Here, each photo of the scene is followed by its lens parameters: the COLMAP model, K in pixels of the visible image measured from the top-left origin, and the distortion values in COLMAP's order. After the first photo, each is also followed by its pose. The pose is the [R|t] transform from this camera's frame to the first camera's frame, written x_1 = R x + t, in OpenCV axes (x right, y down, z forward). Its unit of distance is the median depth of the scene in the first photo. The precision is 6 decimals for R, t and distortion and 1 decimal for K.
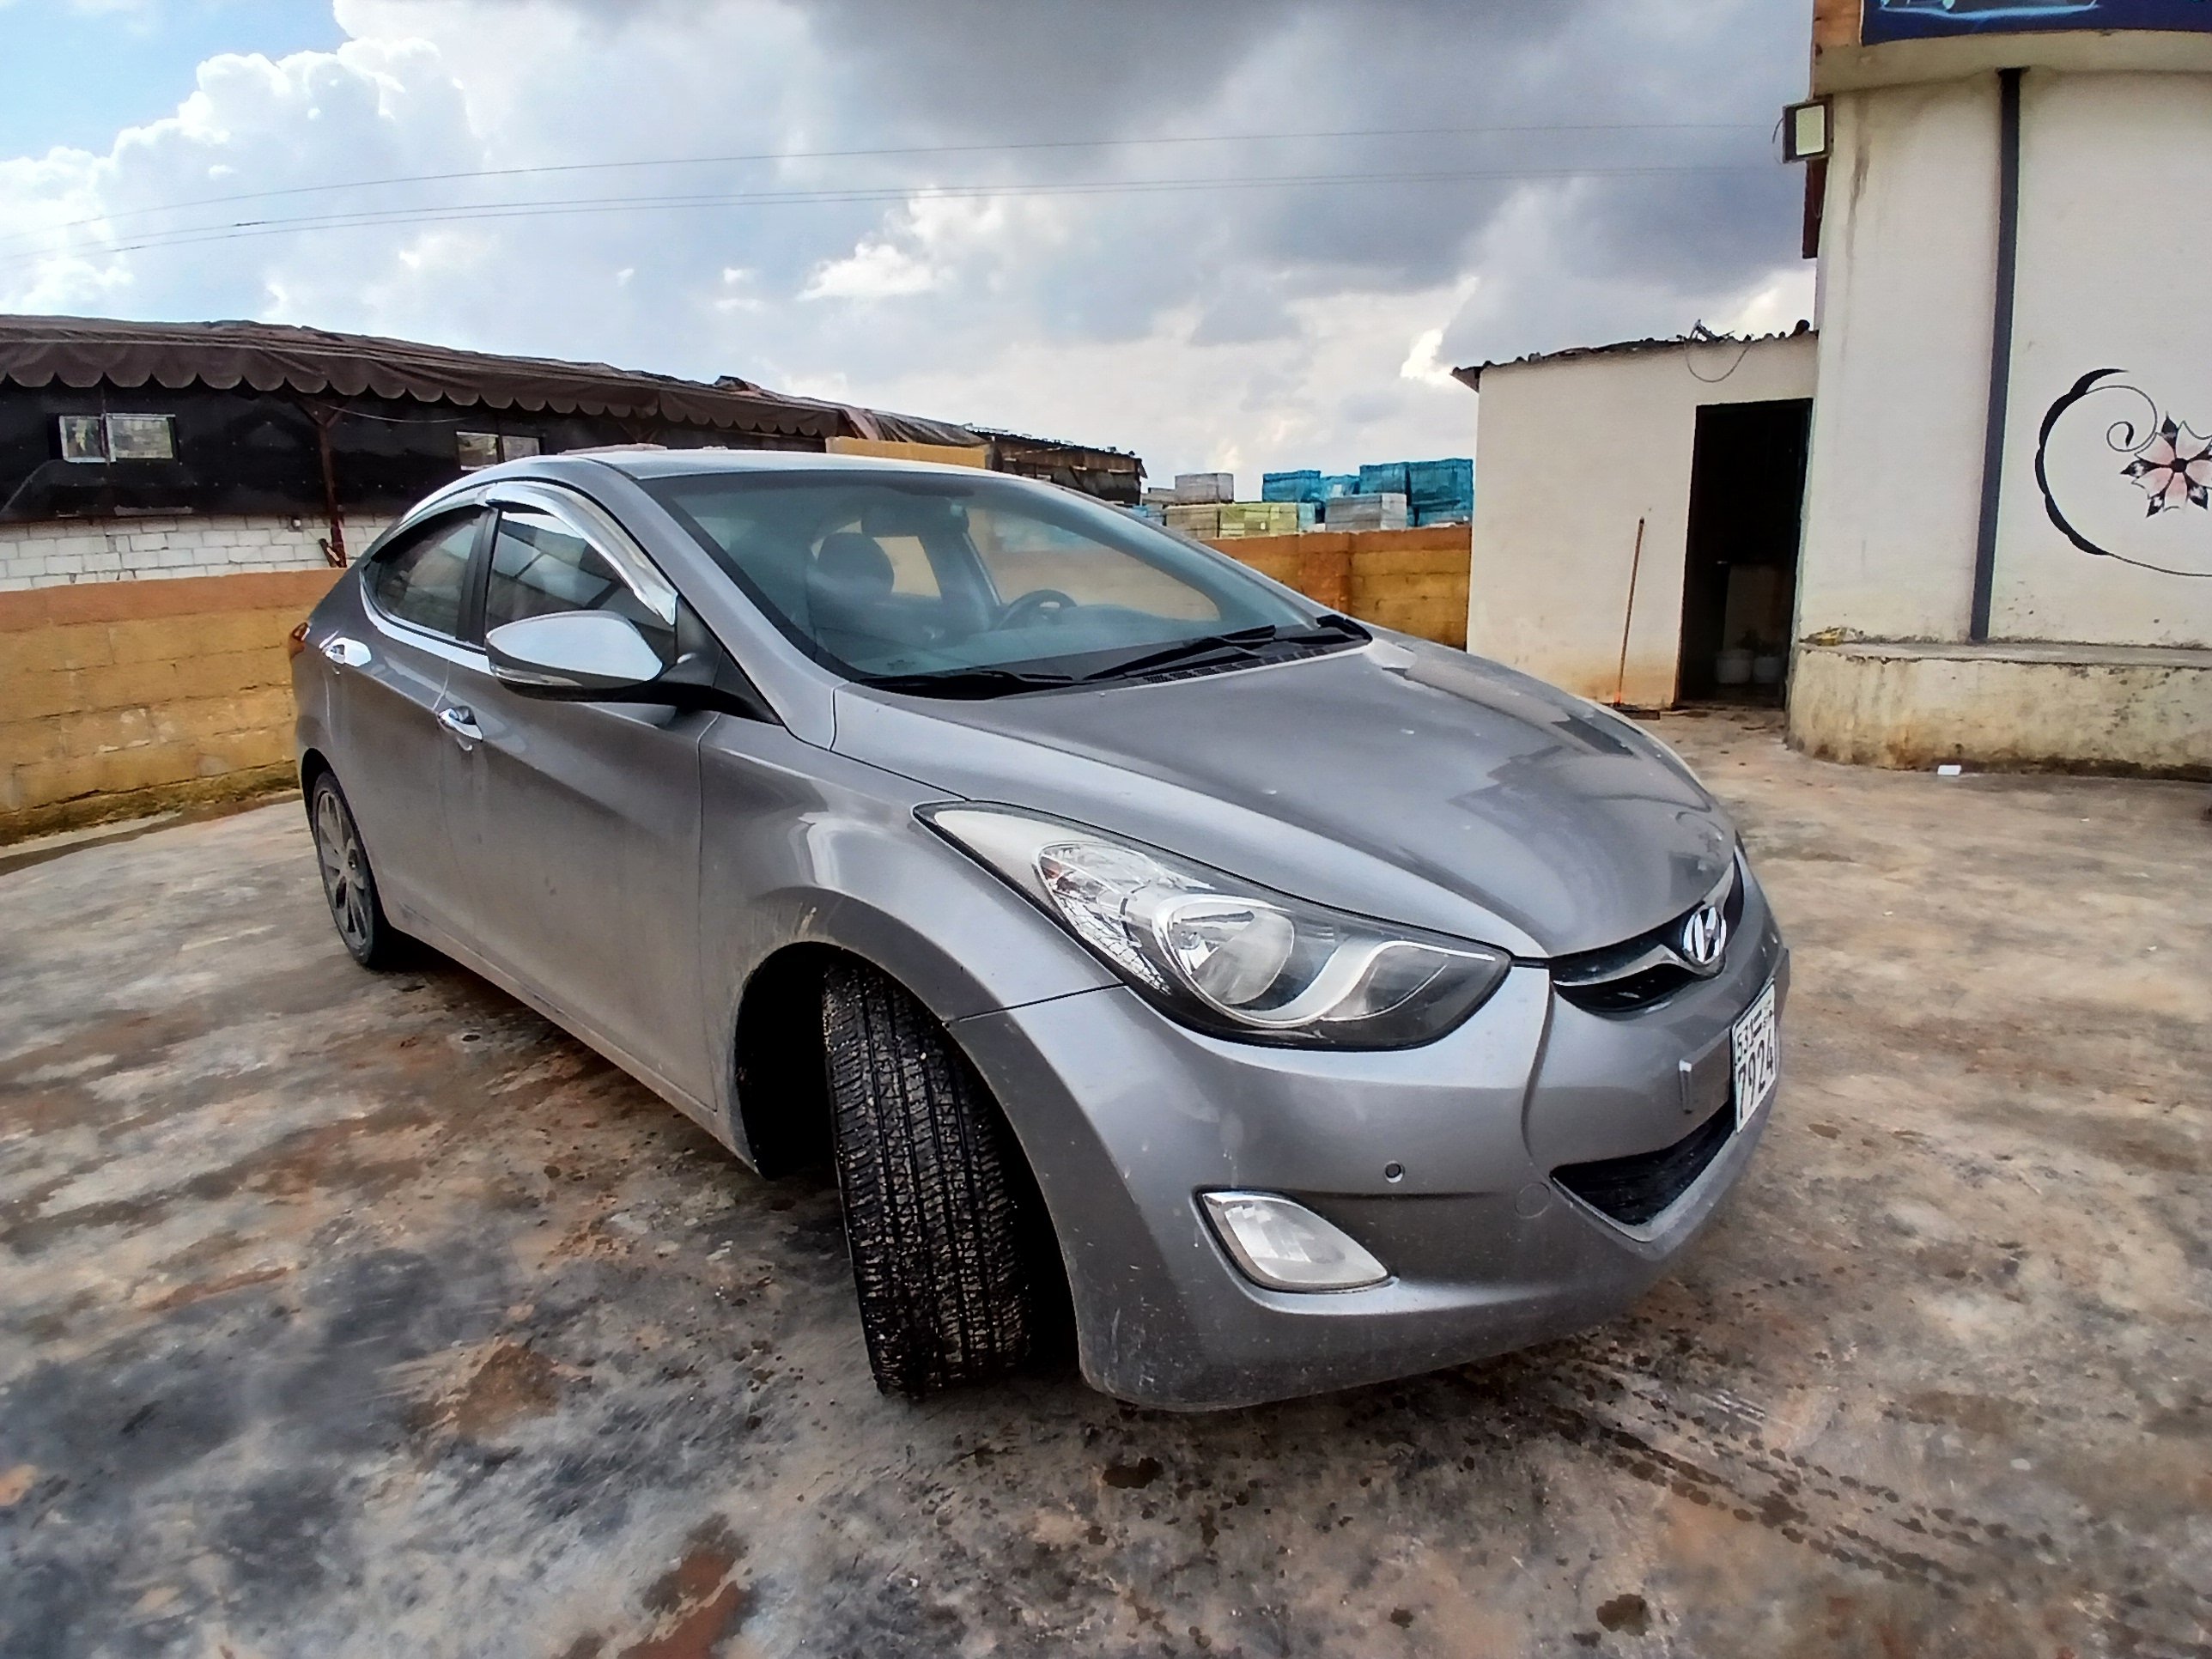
lens RADIAL K [[1101.1, 0, 1117.0], [0, 1101.1, 846.3], [0, 0, 1]] dist [-0.029936, -0.024952]
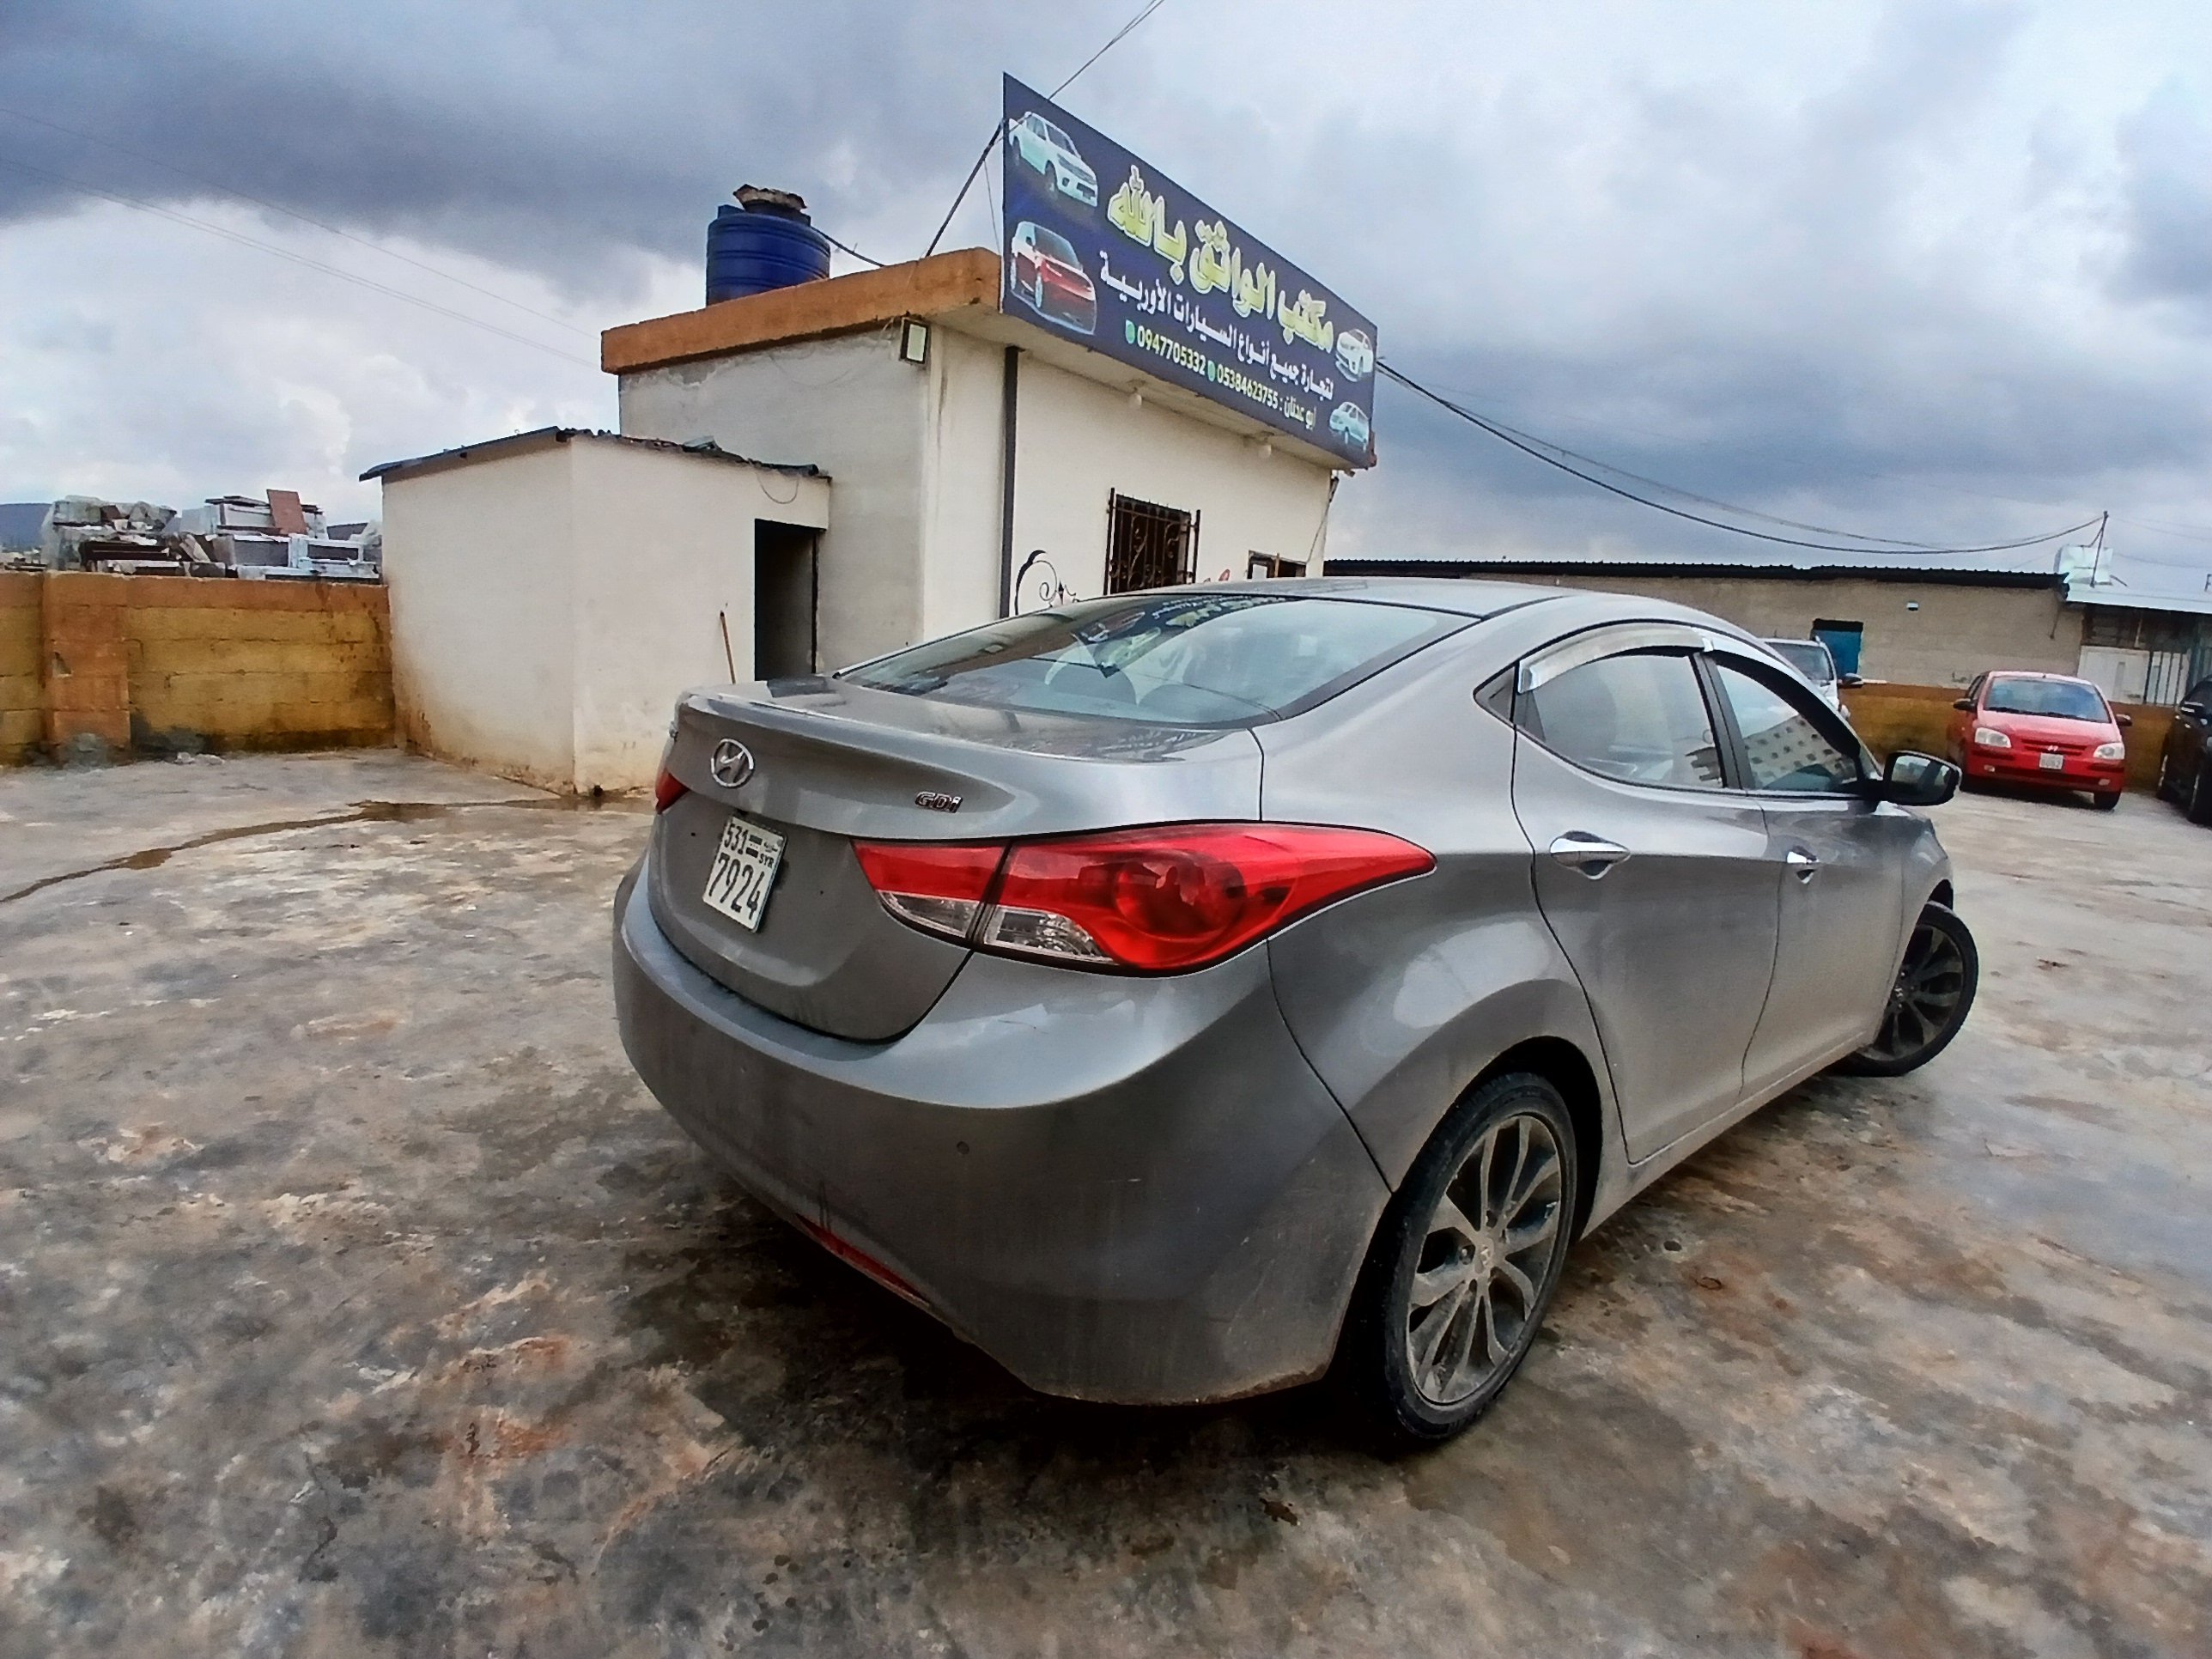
lens RADIAL K [[1101.1, 0, 1117.0], [0, 1101.1, 846.3], [0, 0, 1]] dist [-0.029936, -0.024952]
pose [[0.117666, -0.137262, 0.983521, -1.641606], [0.183584, 0.976337, 0.114296, -0.355435], [-0.975936, 0.167110, 0.140080, 1.417288]]
